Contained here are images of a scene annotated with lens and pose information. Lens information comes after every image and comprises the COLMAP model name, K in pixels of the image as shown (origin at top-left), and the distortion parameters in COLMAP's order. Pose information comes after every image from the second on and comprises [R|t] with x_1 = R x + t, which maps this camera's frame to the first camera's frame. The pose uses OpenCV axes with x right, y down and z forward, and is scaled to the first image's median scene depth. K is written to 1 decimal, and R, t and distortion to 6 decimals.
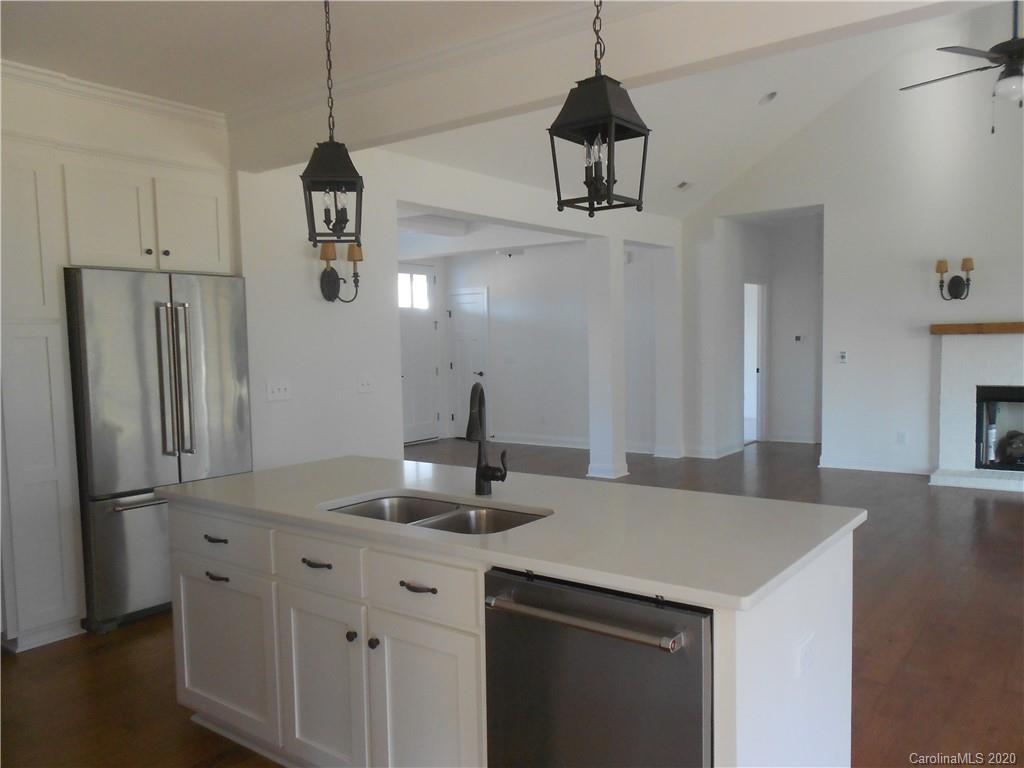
lens RADIAL K [[796.1, 0, 518.4], [0, 796.1, 404.5], [0, 0, 1]] dist [0.008681, -0.010634]
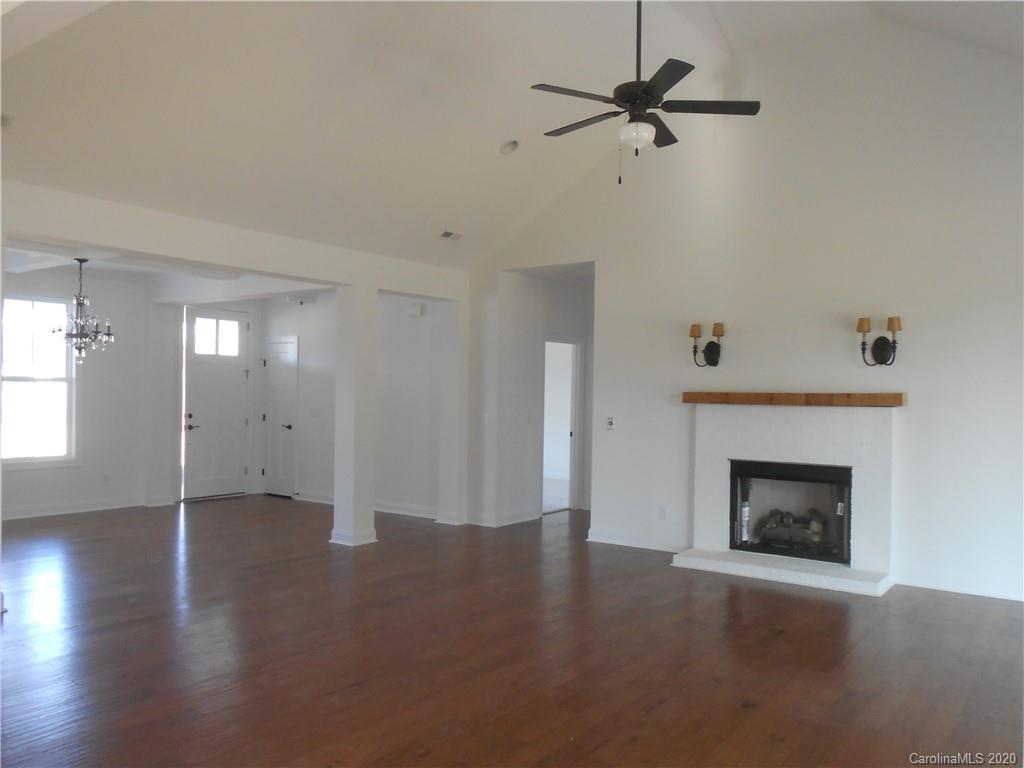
lens RADIAL K [[796.1, 0, 518.4], [0, 796.1, 404.5], [0, 0, 1]] dist [0.008681, -0.010634]
pose [[0.999245, 0.036590, 0.013032, 0.314134], [-0.035628, 0.997074, -0.067625, -0.015867], [-0.015468, 0.067110, 0.997626, 0.074684]]
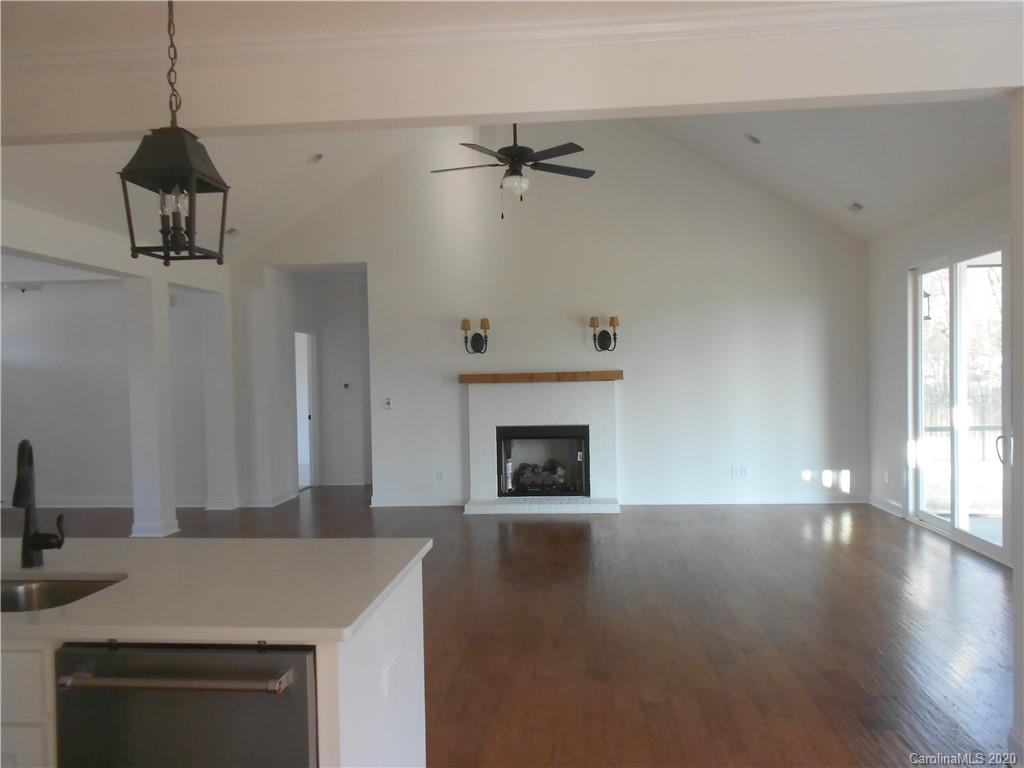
lens RADIAL K [[796.1, 0, 518.4], [0, 796.1, 404.5], [0, 0, 1]] dist [0.008681, -0.010634]
pose [[0.847552, -0.012256, 0.530571, -0.021084], [0.043102, 0.998020, -0.045799, -0.000642], [-0.528959, 0.061685, 0.846402, -0.015380]]
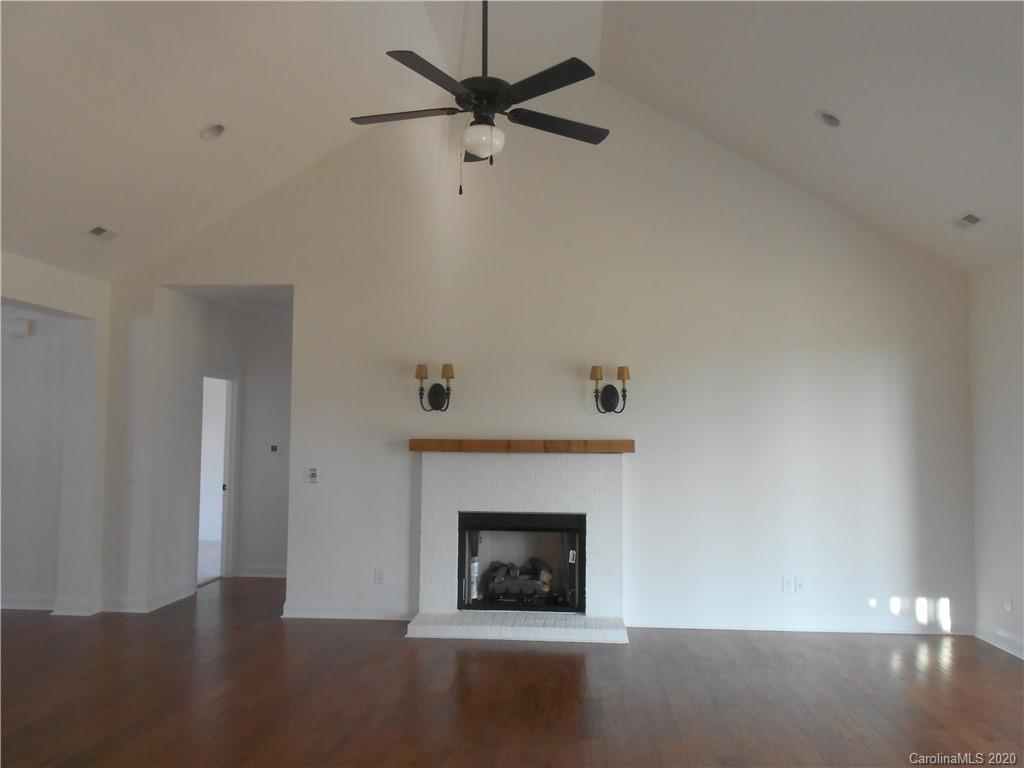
lens RADIAL K [[796.1, 0, 518.4], [0, 796.1, 404.5], [0, 0, 1]] dist [0.008681, -0.010634]
pose [[0.840375, 0.056580, 0.539045, 0.159871], [0.014023, 0.991934, -0.125979, -0.029032], [-0.541824, 0.113429, 0.832803, 0.237010]]
